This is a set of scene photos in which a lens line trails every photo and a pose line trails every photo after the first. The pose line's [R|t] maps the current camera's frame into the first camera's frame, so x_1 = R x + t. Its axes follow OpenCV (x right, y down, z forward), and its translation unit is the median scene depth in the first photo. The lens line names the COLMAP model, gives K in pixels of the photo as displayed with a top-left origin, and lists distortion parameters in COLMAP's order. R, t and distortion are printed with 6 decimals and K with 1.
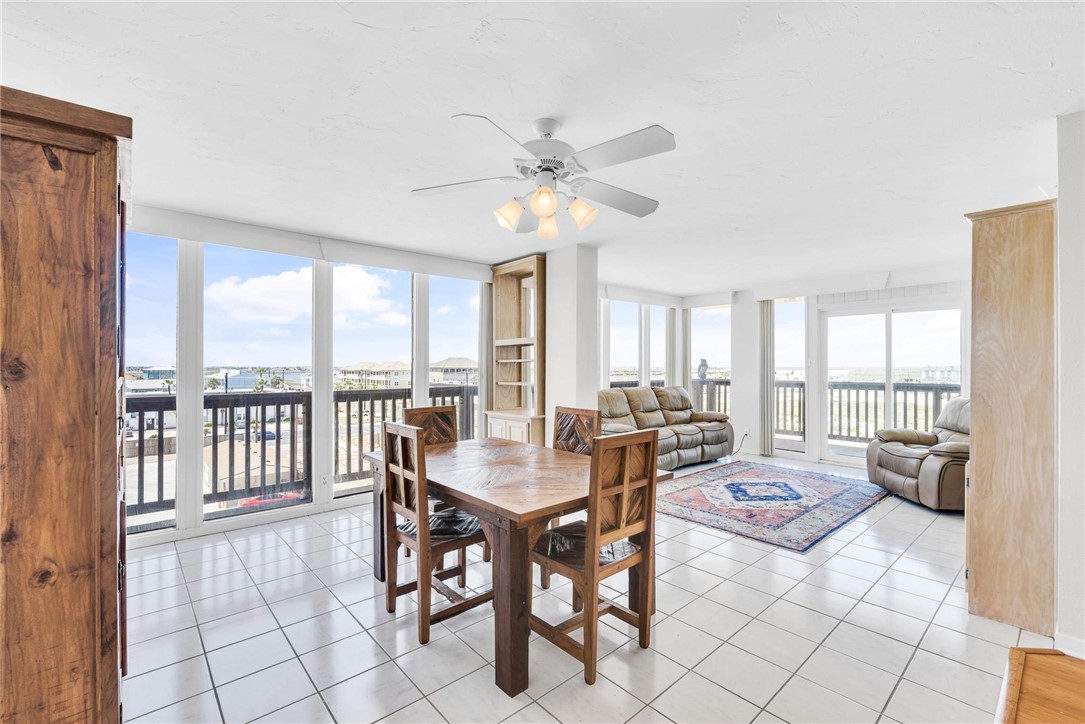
lens RADIAL K [[477.0, 0, 543.3], [0, 477.0, 367.5], [0, 0, 1]] dist [0.003871, -0.000771]
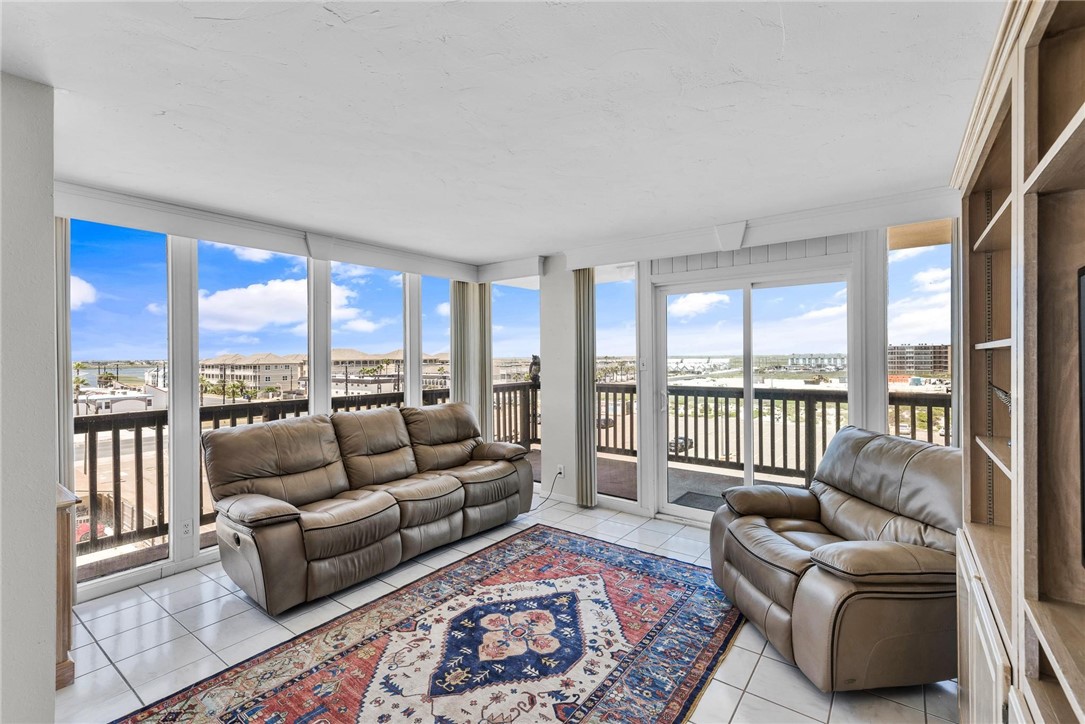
lens RADIAL K [[477.0, 0, 544.5], [0, 477.0, 360.8], [0, 0, 1]] dist [0.003871, -0.000771]
pose [[0.979898, -0.009373, 0.199280, 0.412907], [0.008227, 0.999945, 0.006577, -0.029135], [-0.199330, -0.004806, 0.979921, 0.537038]]
